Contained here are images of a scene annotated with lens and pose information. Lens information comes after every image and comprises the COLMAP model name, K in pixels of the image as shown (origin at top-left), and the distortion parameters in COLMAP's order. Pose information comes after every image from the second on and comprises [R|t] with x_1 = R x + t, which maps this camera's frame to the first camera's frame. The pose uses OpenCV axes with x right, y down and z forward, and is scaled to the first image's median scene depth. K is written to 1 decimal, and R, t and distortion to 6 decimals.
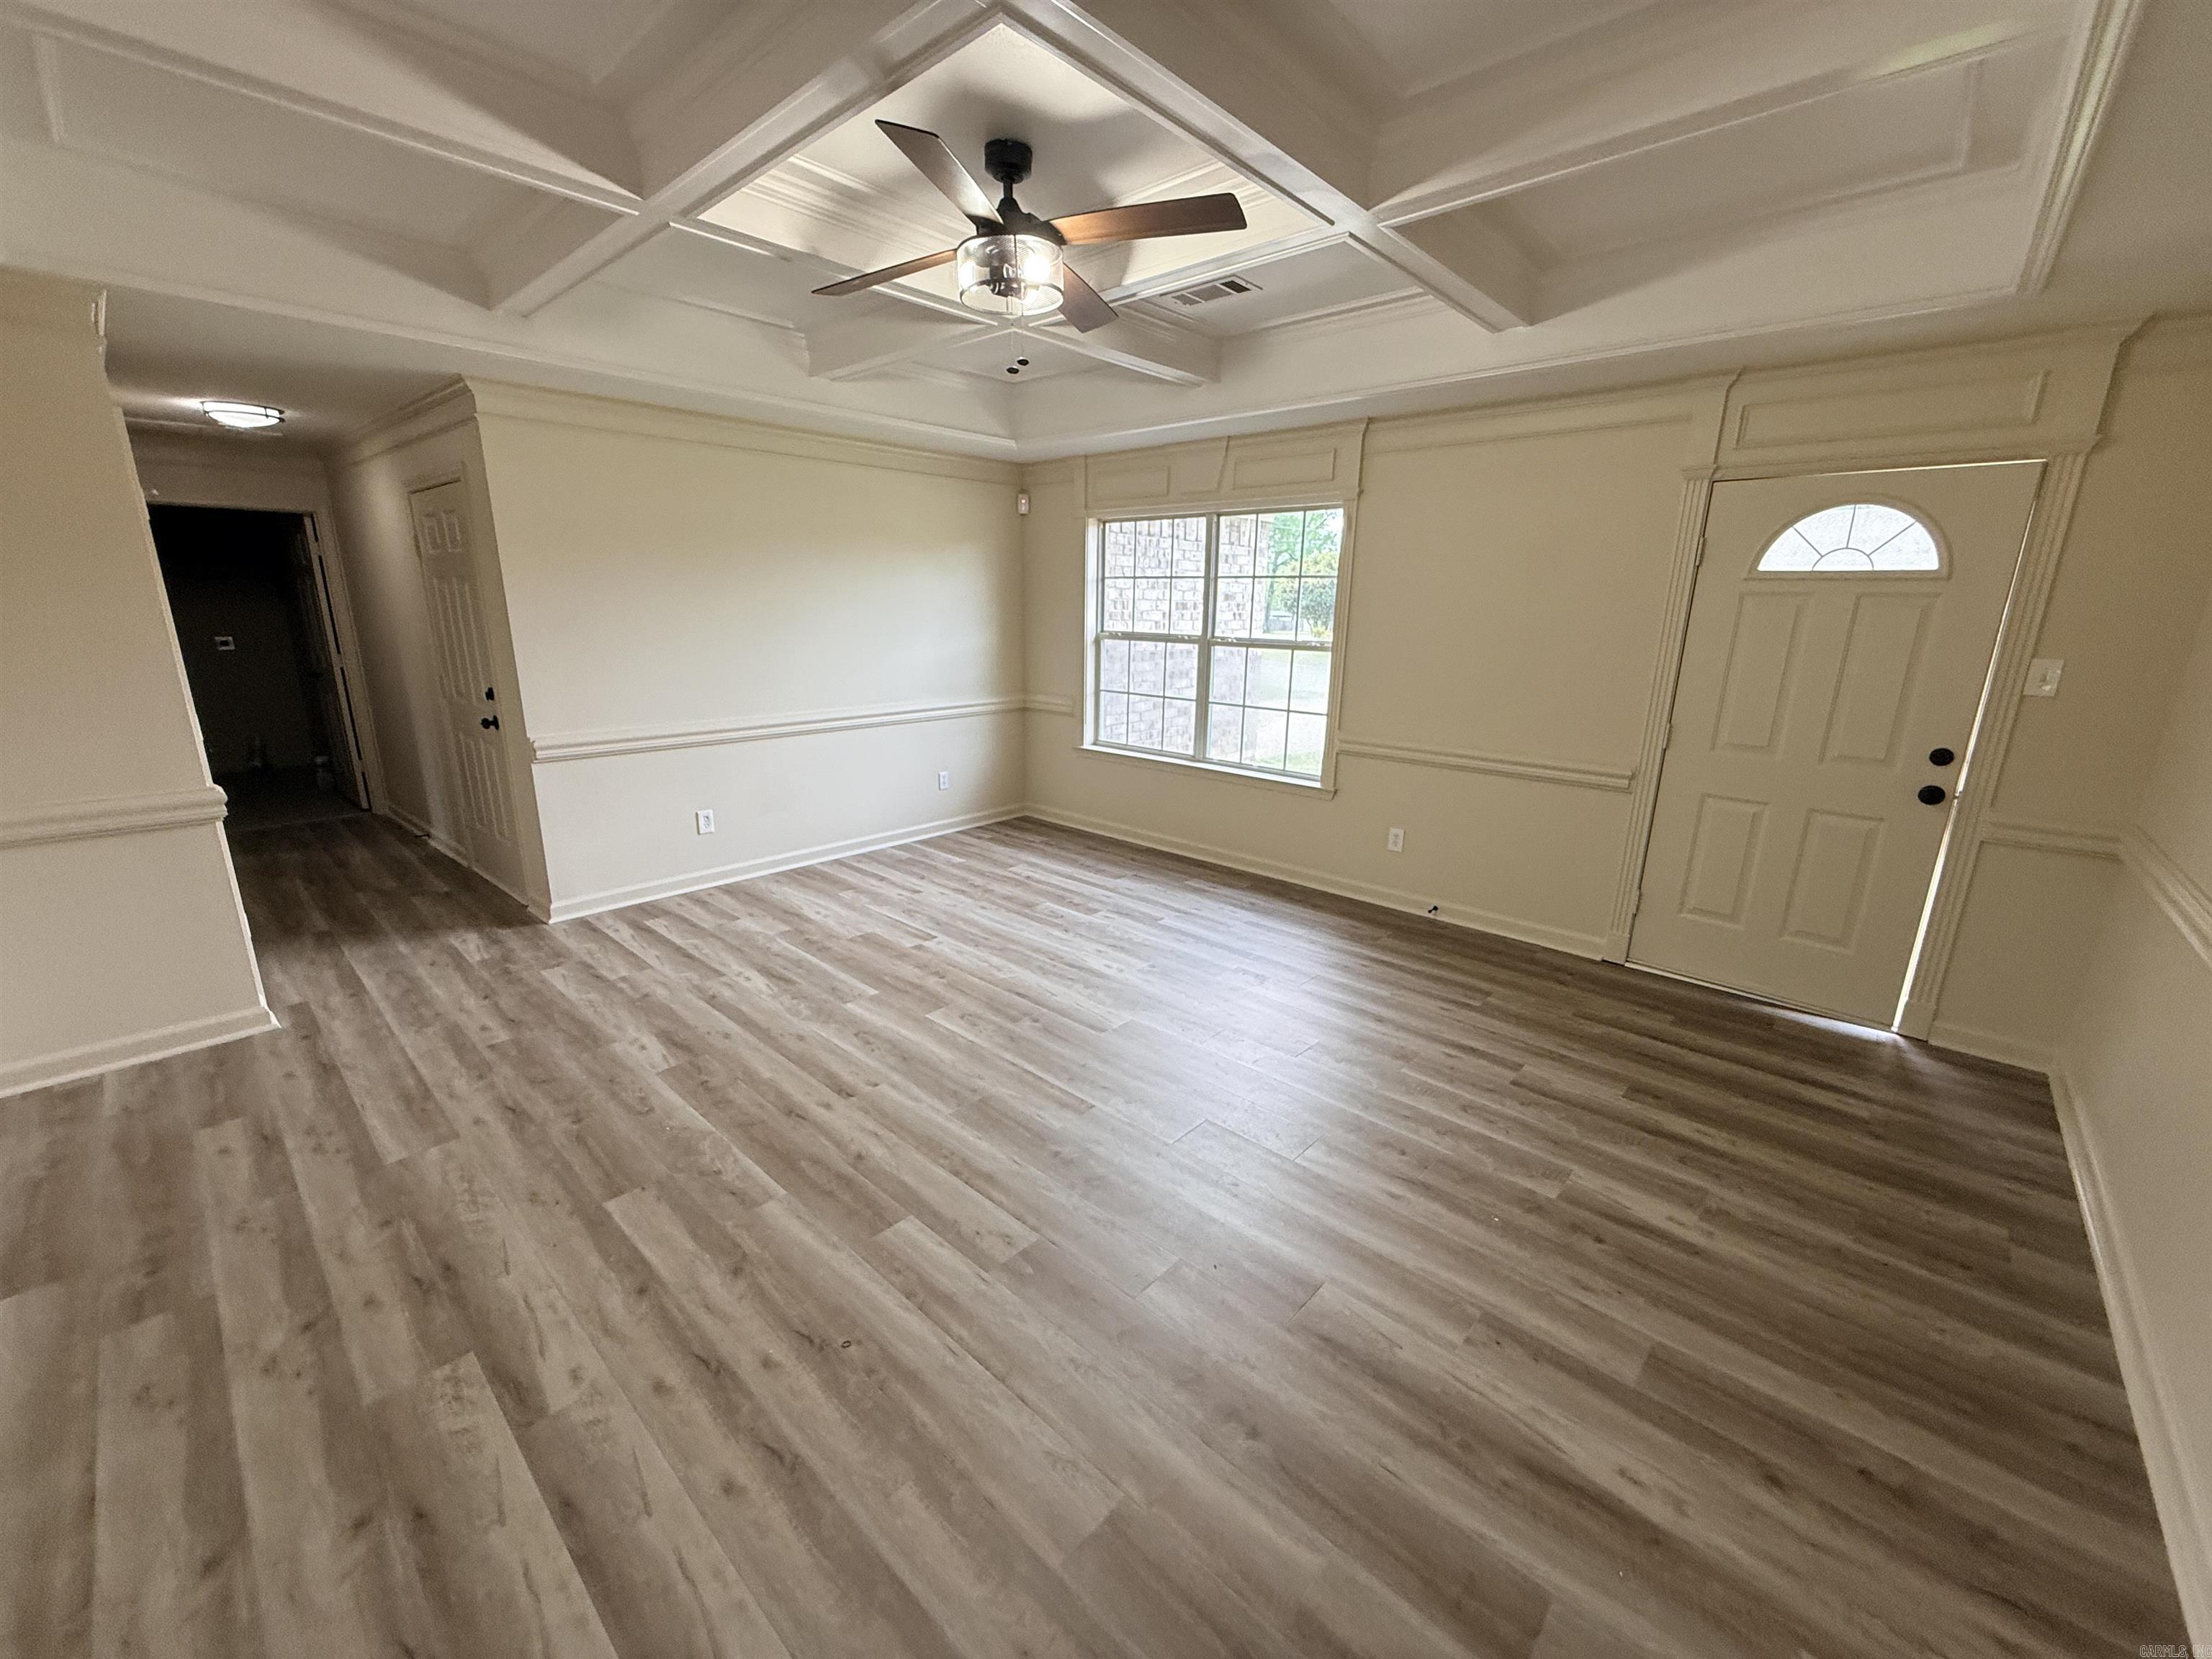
lens RADIAL K [[881.3, 0, 1102.0], [0, 881.3, 832.1], [0, 0, 1]] dist [-0.000735, -0.000040]
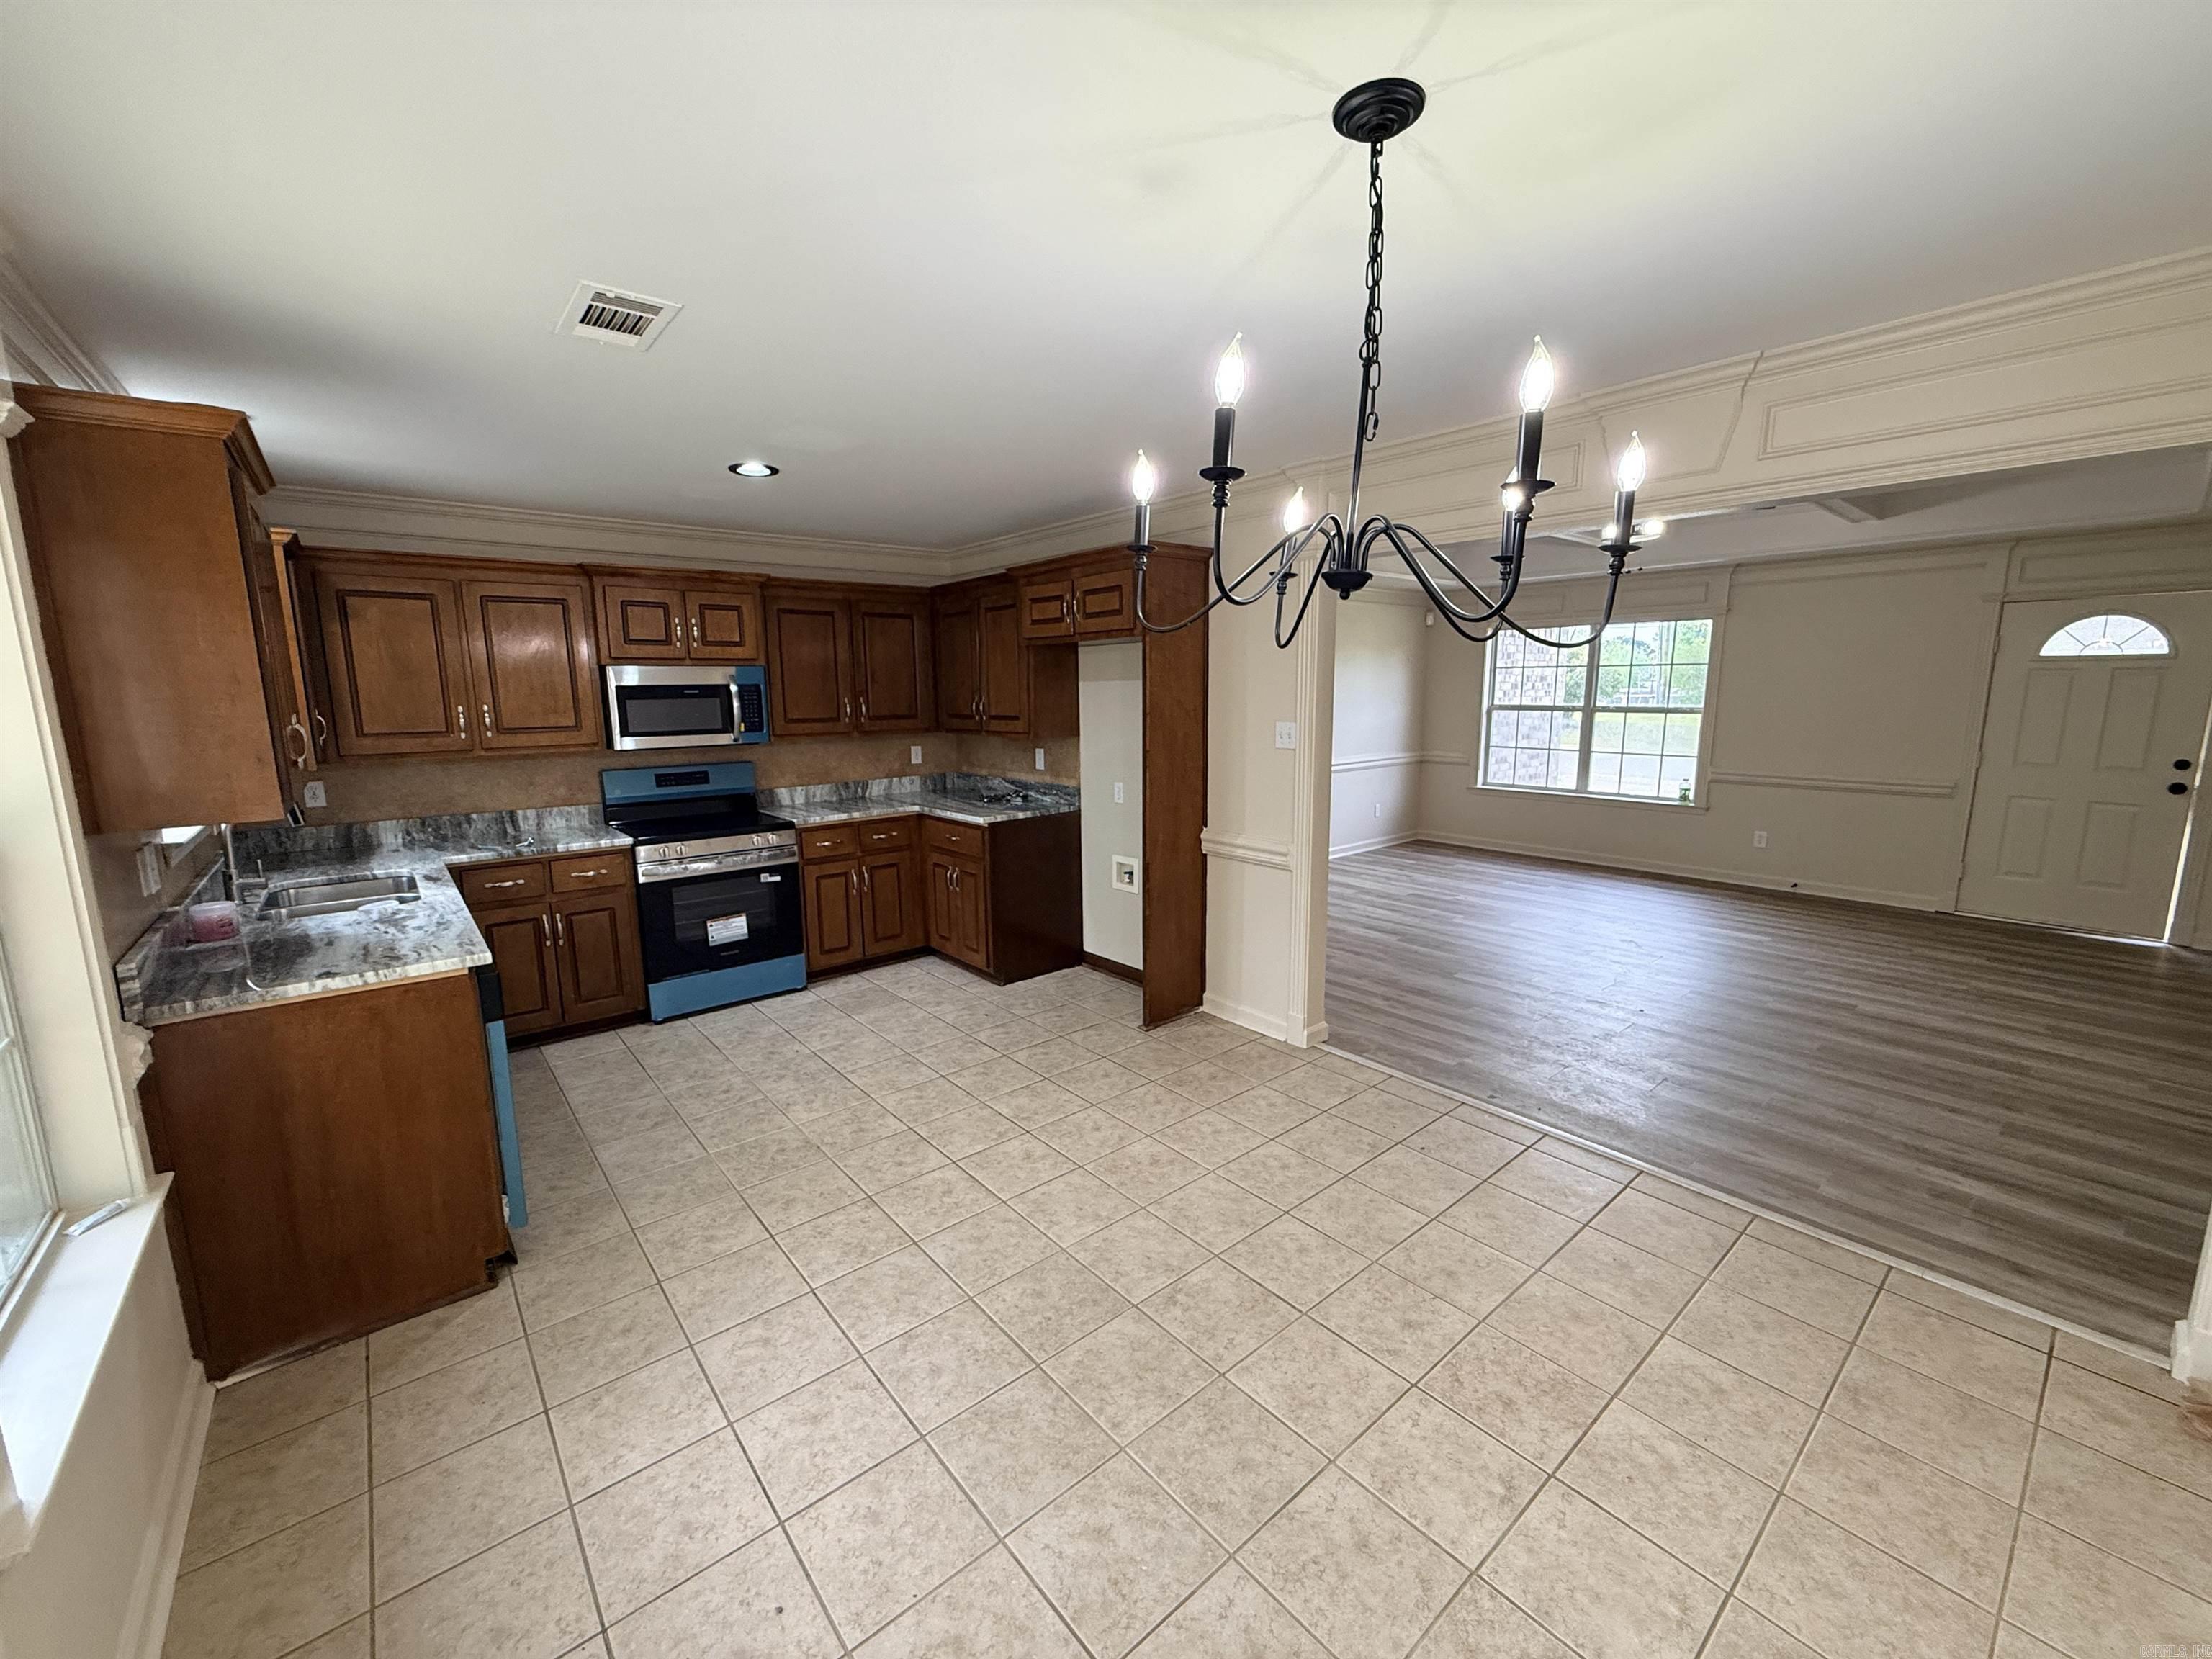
lens RADIAL K [[880.8, 0, 1102.0], [0, 880.8, 829.9], [0, 0, 1]] dist [0.000306, -0.000311]
pose [[0.991394, -0.000491, -0.130910, -0.677740], [-0.011978, 0.995458, -0.094443, 0.175507], [0.130361, 0.095199, 0.986886, -0.713087]]
